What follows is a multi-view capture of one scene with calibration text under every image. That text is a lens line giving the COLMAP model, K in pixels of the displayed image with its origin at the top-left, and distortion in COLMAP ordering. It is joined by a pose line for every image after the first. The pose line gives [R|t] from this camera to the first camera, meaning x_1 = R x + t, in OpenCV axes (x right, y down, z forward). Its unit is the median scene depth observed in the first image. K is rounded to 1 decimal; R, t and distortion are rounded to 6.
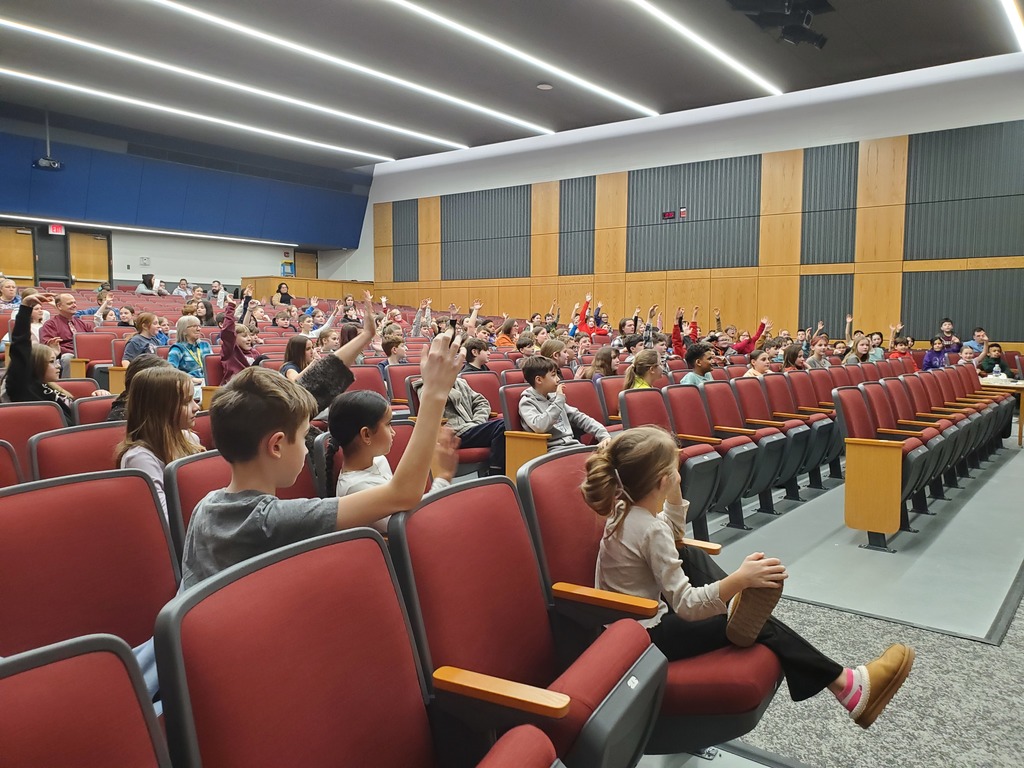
lens RADIAL K [[785.4, 0, 505.3], [0, 785.4, 385.6], [0, 0, 1]] dist [0.001197, 0.008880]
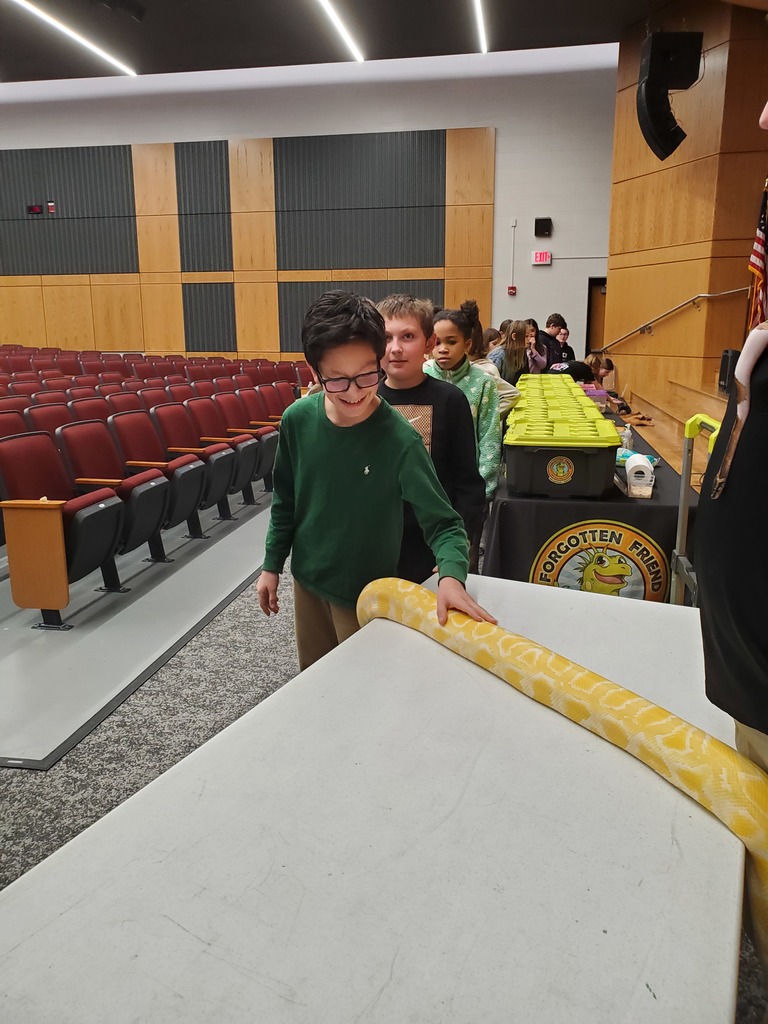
lens RADIAL K [[790.3, 0, 381.3], [0, 790.3, 502.2], [0, 0, 1]] dist [-0.027472, 0.047985]
pose [[0.878750, -0.113813, 0.463513, 0.124356], [0.049447, 0.987636, 0.148764, -0.010415], [-0.474714, -0.107807, 0.873513, 0.032142]]
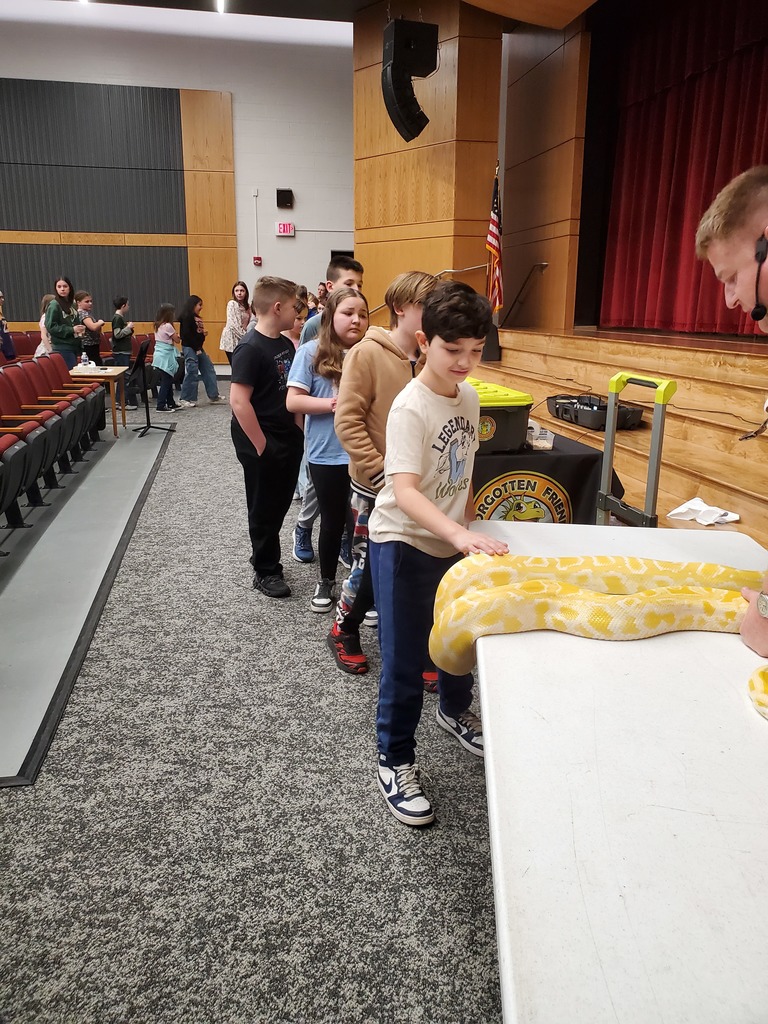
lens RADIAL K [[790.3, 0, 381.3], [0, 790.3, 502.2], [0, 0, 1]] dist [-0.027472, 0.047985]
pose [[0.647883, -0.190022, 0.737658, 0.073308], [0.056696, 0.977729, 0.202068, -0.012352], [-0.759627, -0.089094, 0.644228, 0.063983]]
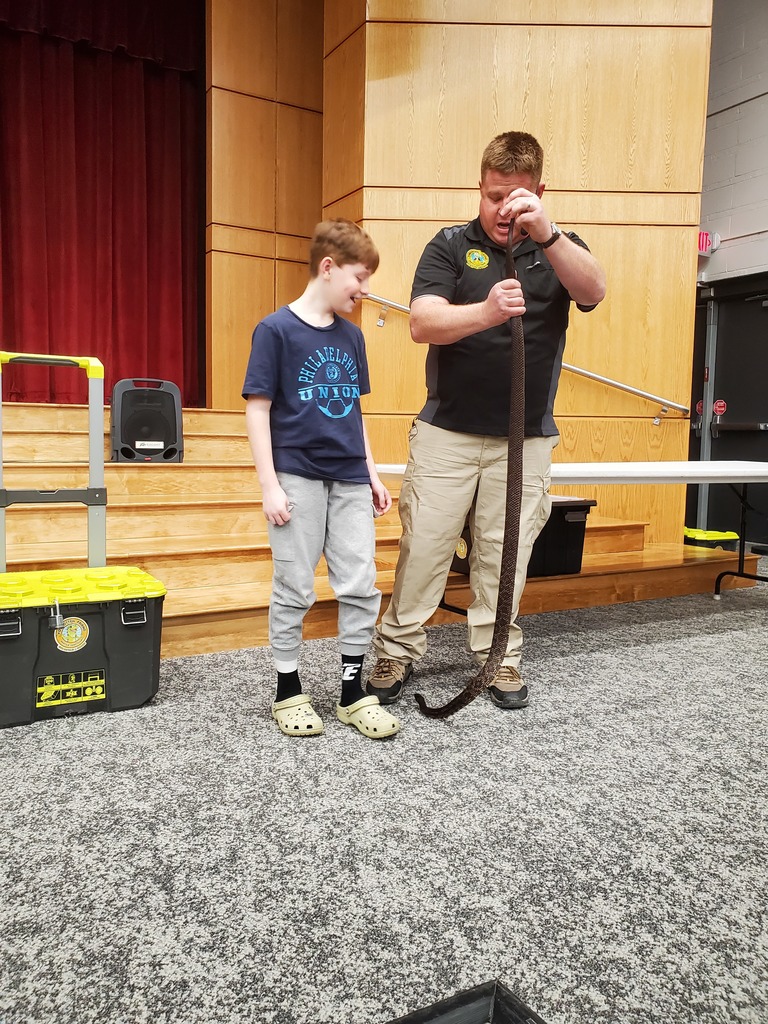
lens RADIAL K [[805.2, 0, 387.8], [0, 805.2, 487.2], [0, 0, 1]] dist [-0.048518, 0.076031]
pose [[-0.934378, -0.043504, 0.353616, 0.115970], [0.006203, 0.990380, 0.138234, 0.005355], [-0.356228, 0.131356, -0.925120, 0.289638]]
